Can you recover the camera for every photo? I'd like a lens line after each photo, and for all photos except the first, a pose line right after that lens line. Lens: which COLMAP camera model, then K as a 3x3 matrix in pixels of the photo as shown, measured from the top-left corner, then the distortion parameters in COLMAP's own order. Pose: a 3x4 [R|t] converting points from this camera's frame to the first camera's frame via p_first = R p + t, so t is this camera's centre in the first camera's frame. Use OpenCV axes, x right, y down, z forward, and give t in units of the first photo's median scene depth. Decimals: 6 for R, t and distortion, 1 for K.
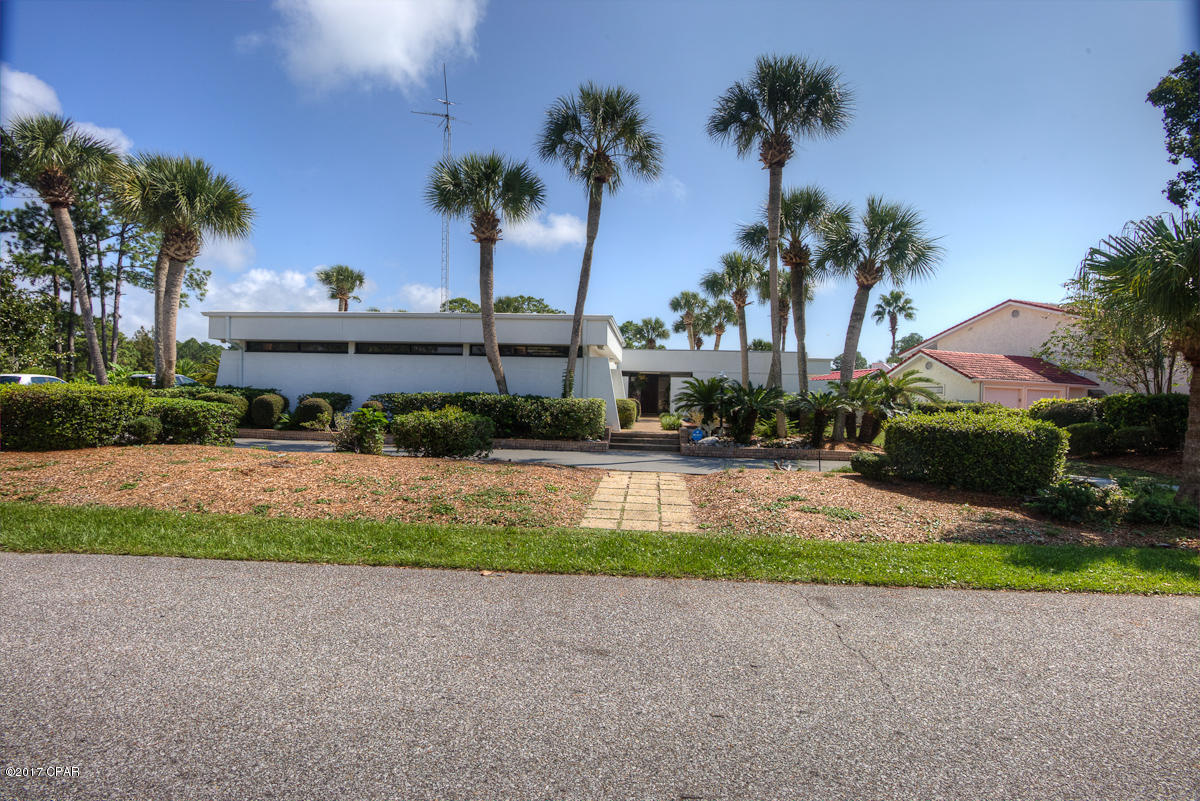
lens RADIAL K [[586.0, 0, 600.0], [0, 586.0, 400.5], [0, 0, 1]] dist [-0.013511, -0.002092]
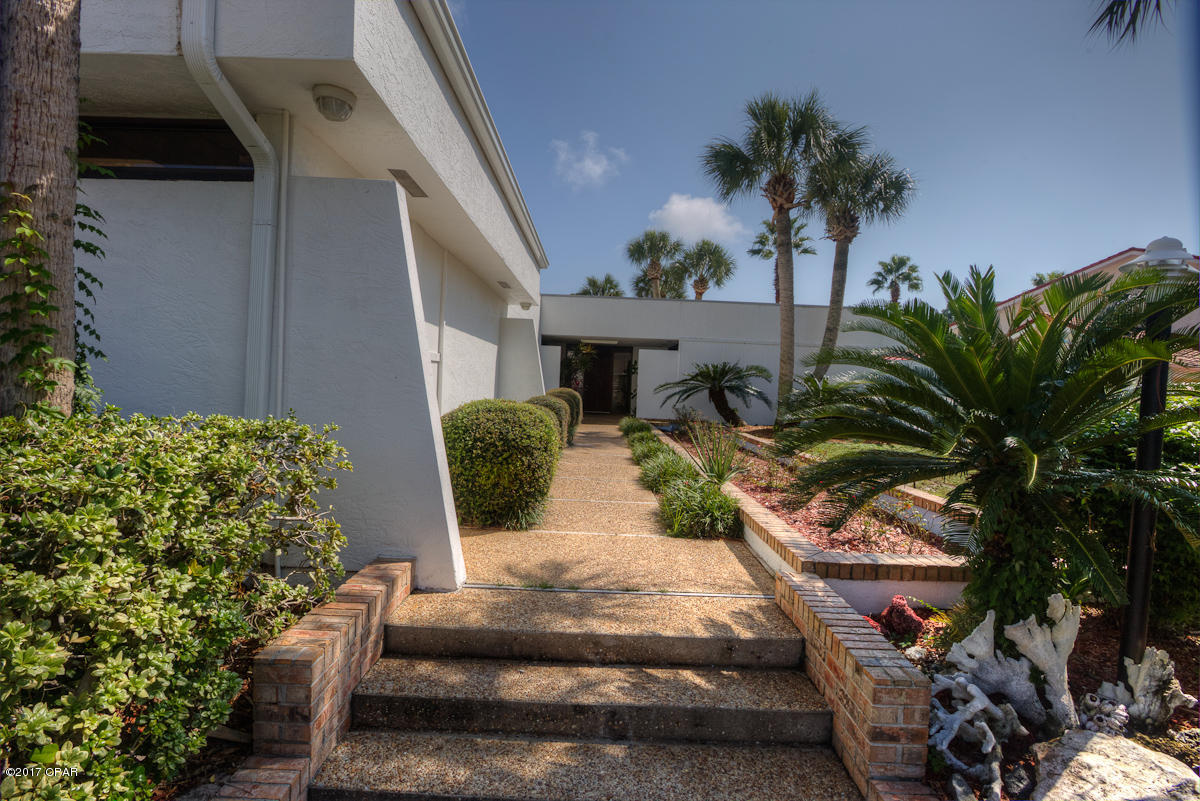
lens RADIAL K [[586.0, 0, 600.0], [0, 586.0, 400.5], [0, 0, 1]] dist [-0.013511, -0.002092]
pose [[0.995954, 0.014995, 0.088606, 0.026075], [-0.018205, 0.999203, 0.035536, -0.008114], [-0.088002, -0.037006, 0.995433, 0.298321]]
